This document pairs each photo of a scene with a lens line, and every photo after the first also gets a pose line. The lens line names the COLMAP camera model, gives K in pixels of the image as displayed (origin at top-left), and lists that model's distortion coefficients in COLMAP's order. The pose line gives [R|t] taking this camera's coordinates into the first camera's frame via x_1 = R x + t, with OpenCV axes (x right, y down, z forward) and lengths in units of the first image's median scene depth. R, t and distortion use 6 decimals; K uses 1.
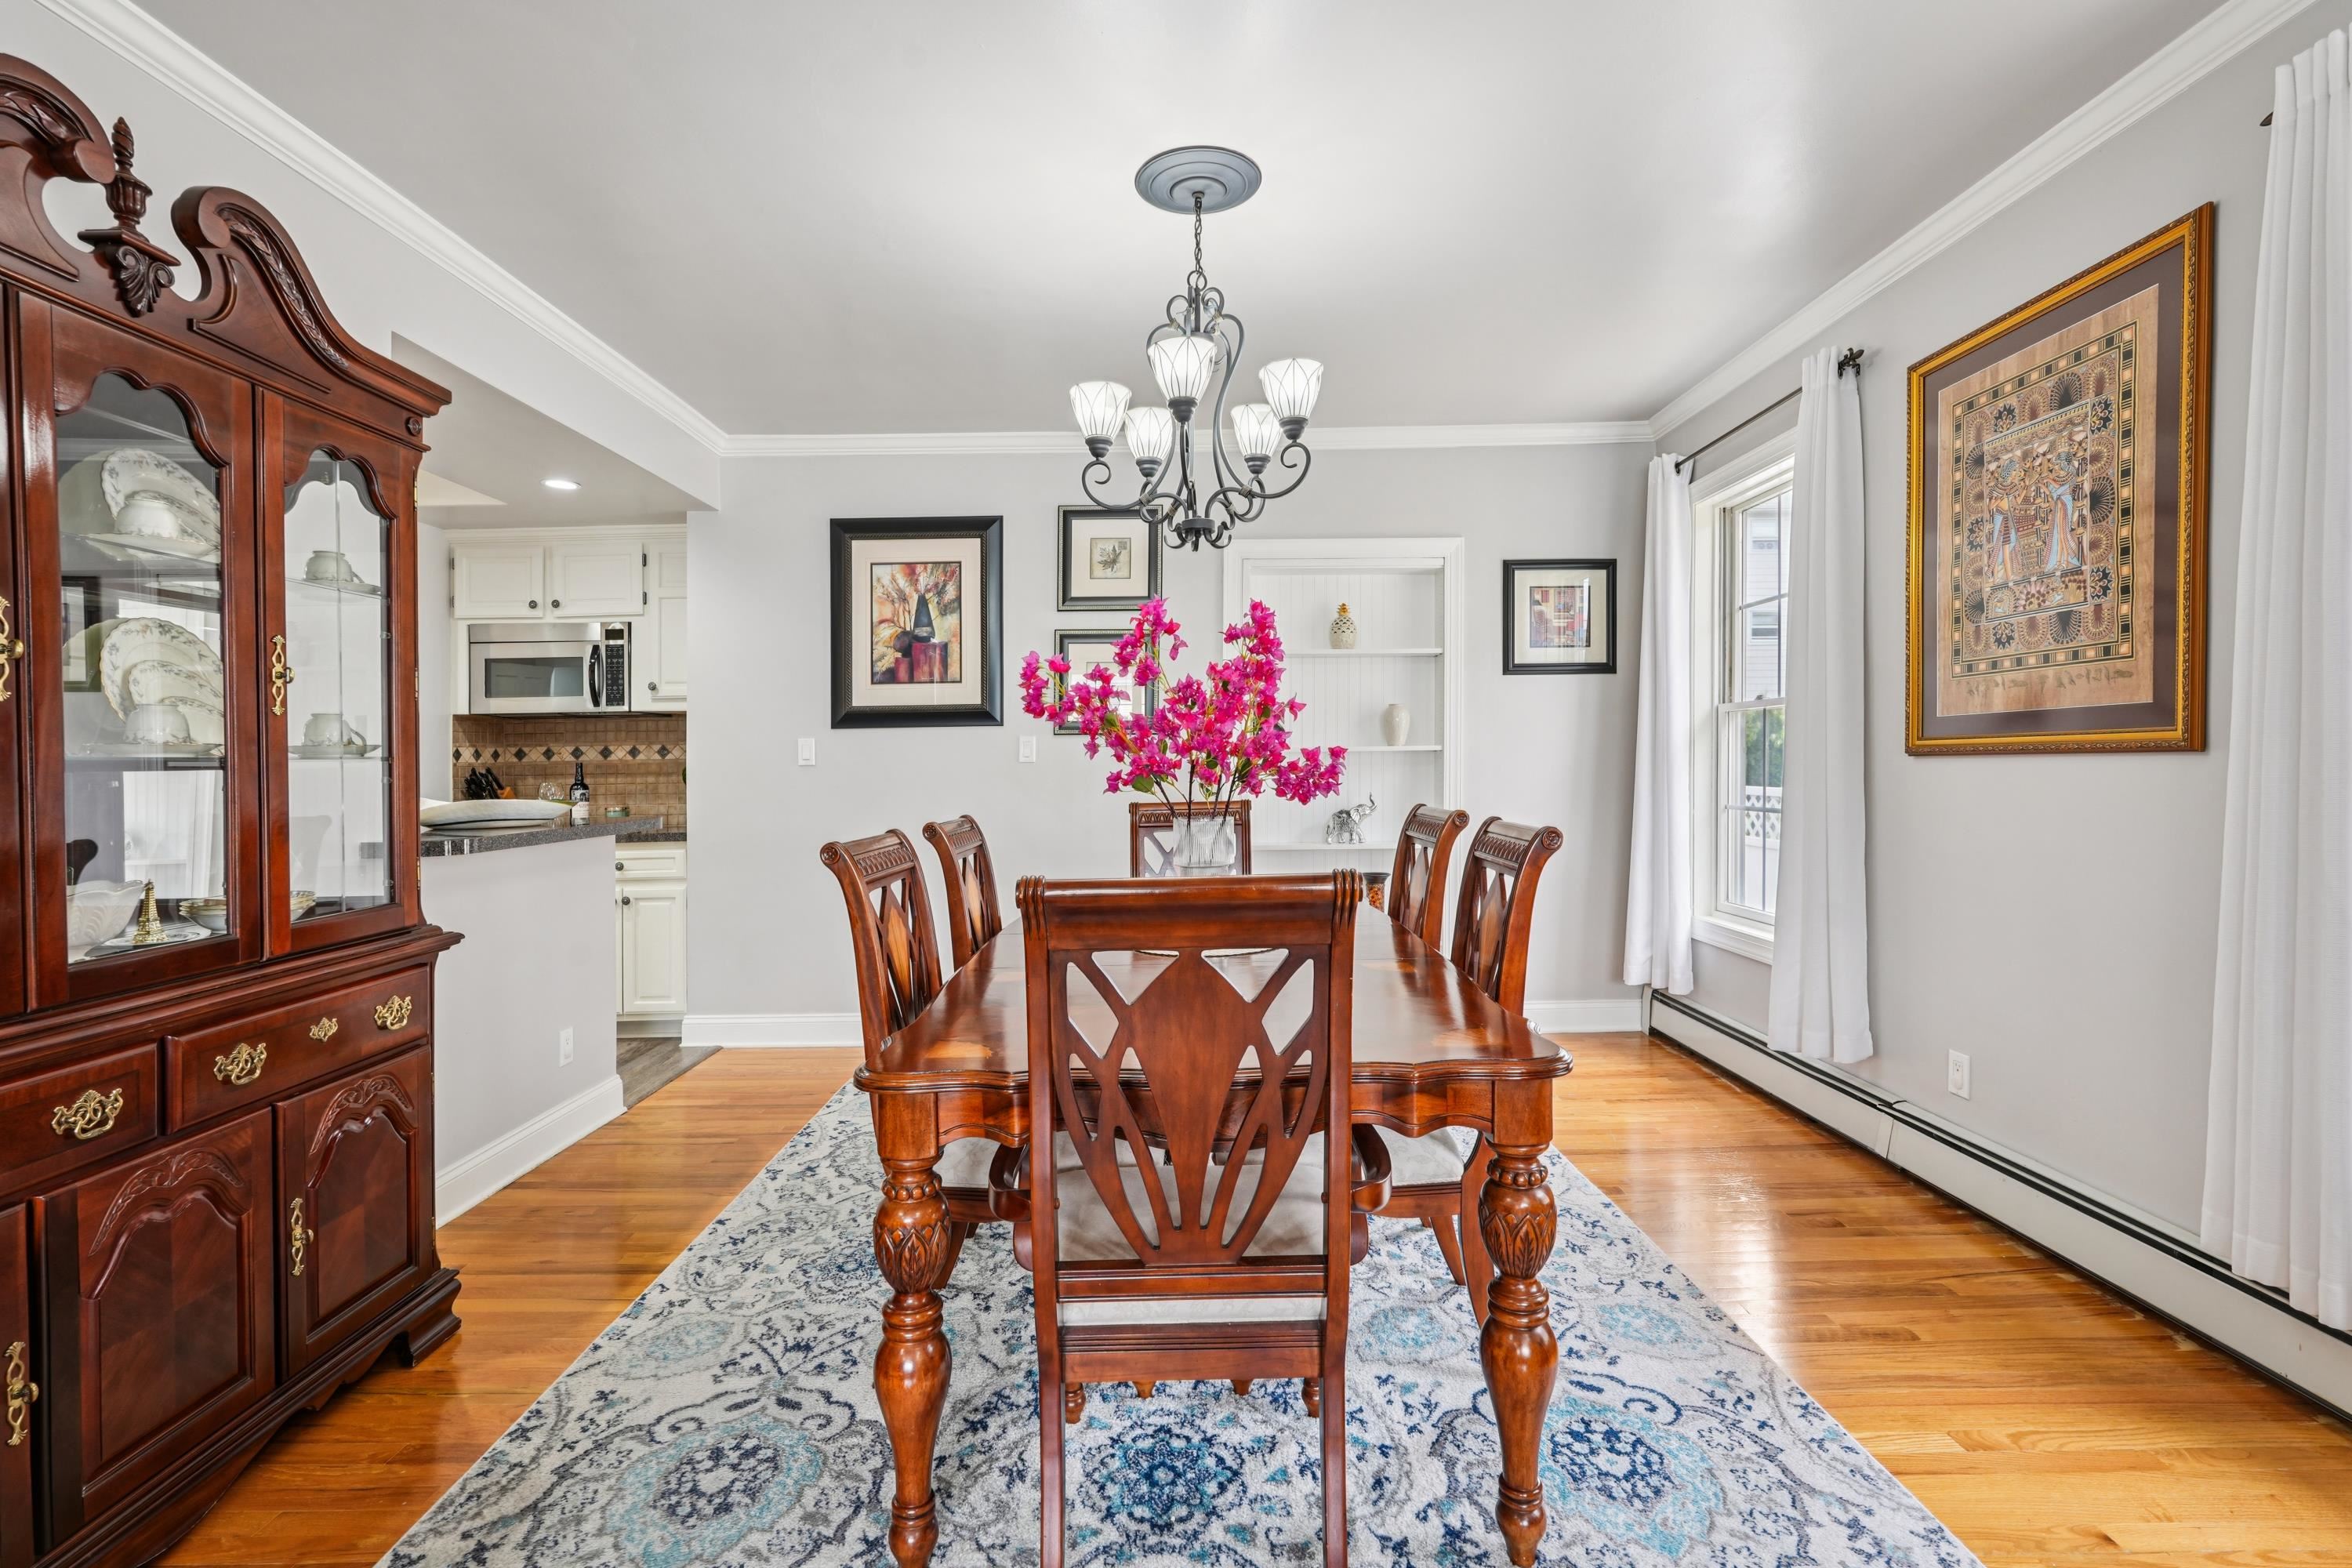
lens RADIAL K [[1080.9, 0, 1166.5], [0, 1080.9, 776.2], [0, 0, 1]] dist [-0.003701, -0.000037]
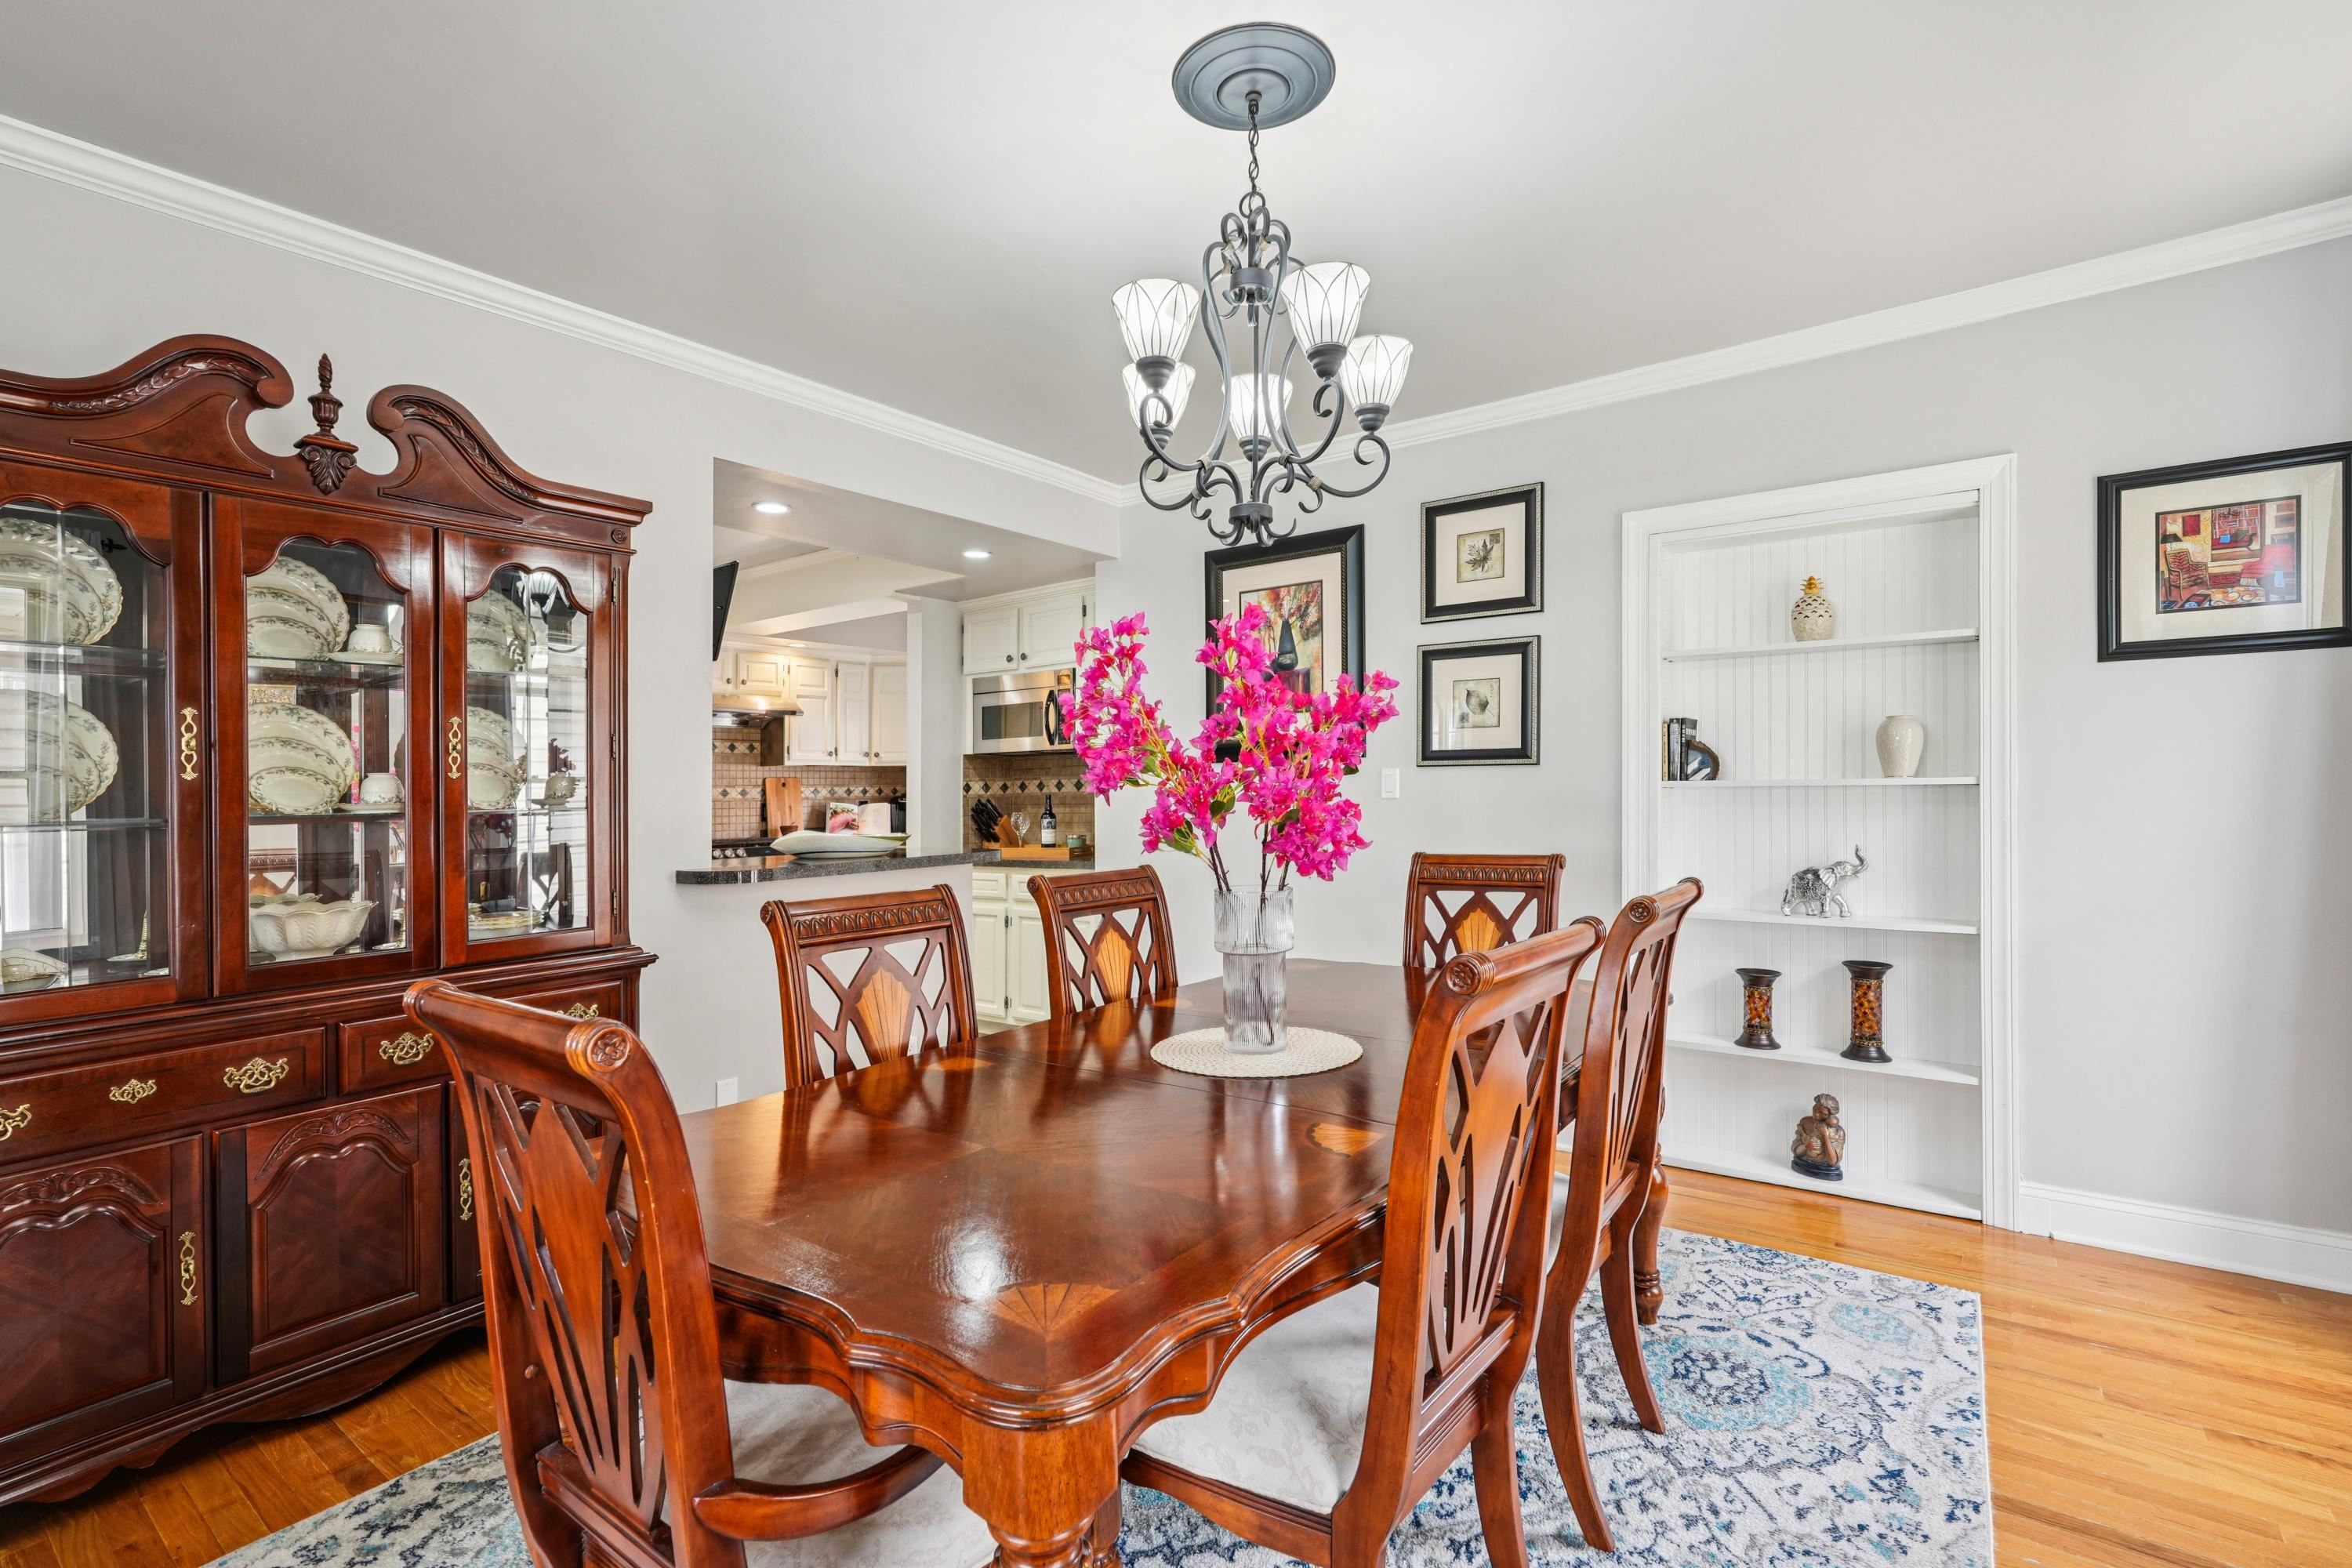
lens RADIAL K [[1072.1, 0, 1174.4], [0, 1072.1, 763.3], [0, 0, 1]] dist [-0.001409, 0.000012]
pose [[0.802339, -0.012694, -0.596734, 0.252395], [-0.003792, 0.999645, -0.026364, -0.017717], [0.596857, 0.023416, 0.802006, 0.194418]]
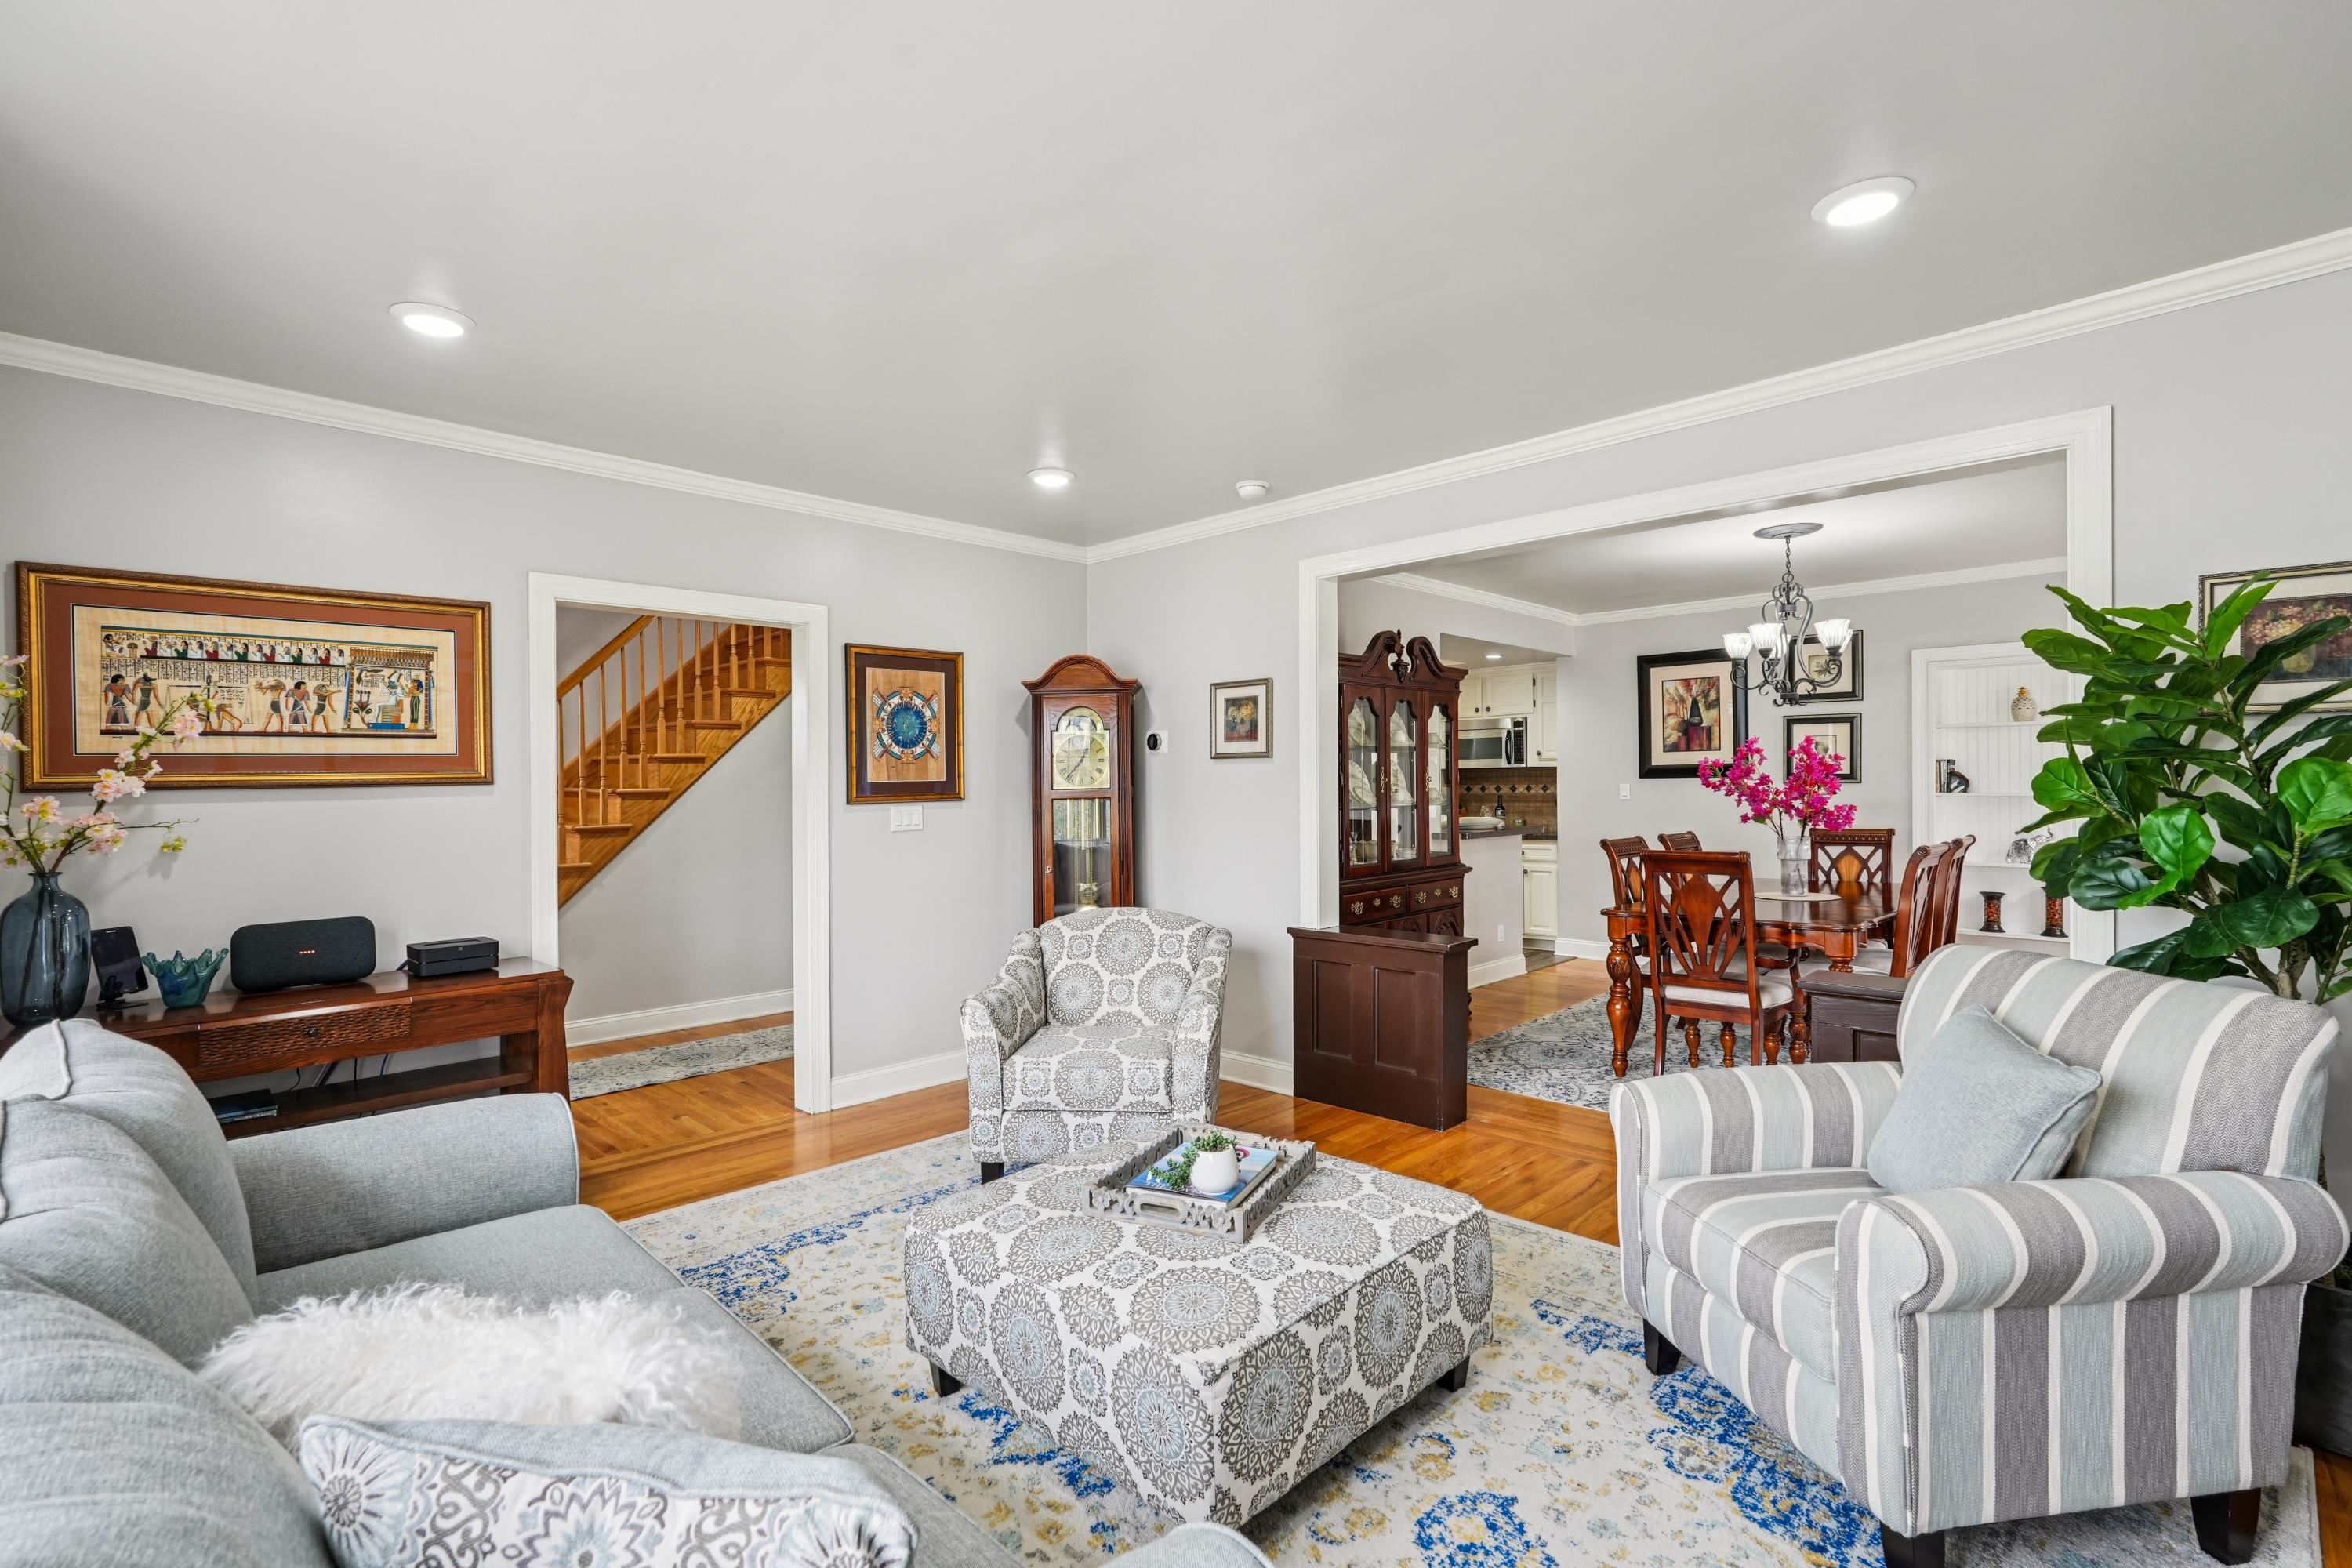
lens RADIAL K [[1084.9, 0, 1167.1], [0, 1084.9, 747.3], [0, 0, 1]] dist [-0.000164, -0.000031]
pose [[0.714966, -0.016662, -0.698961, 0.356573], [-0.008933, 0.999417, -0.032962, -0.030233], [0.699102, 0.029811, 0.714400, -0.749043]]
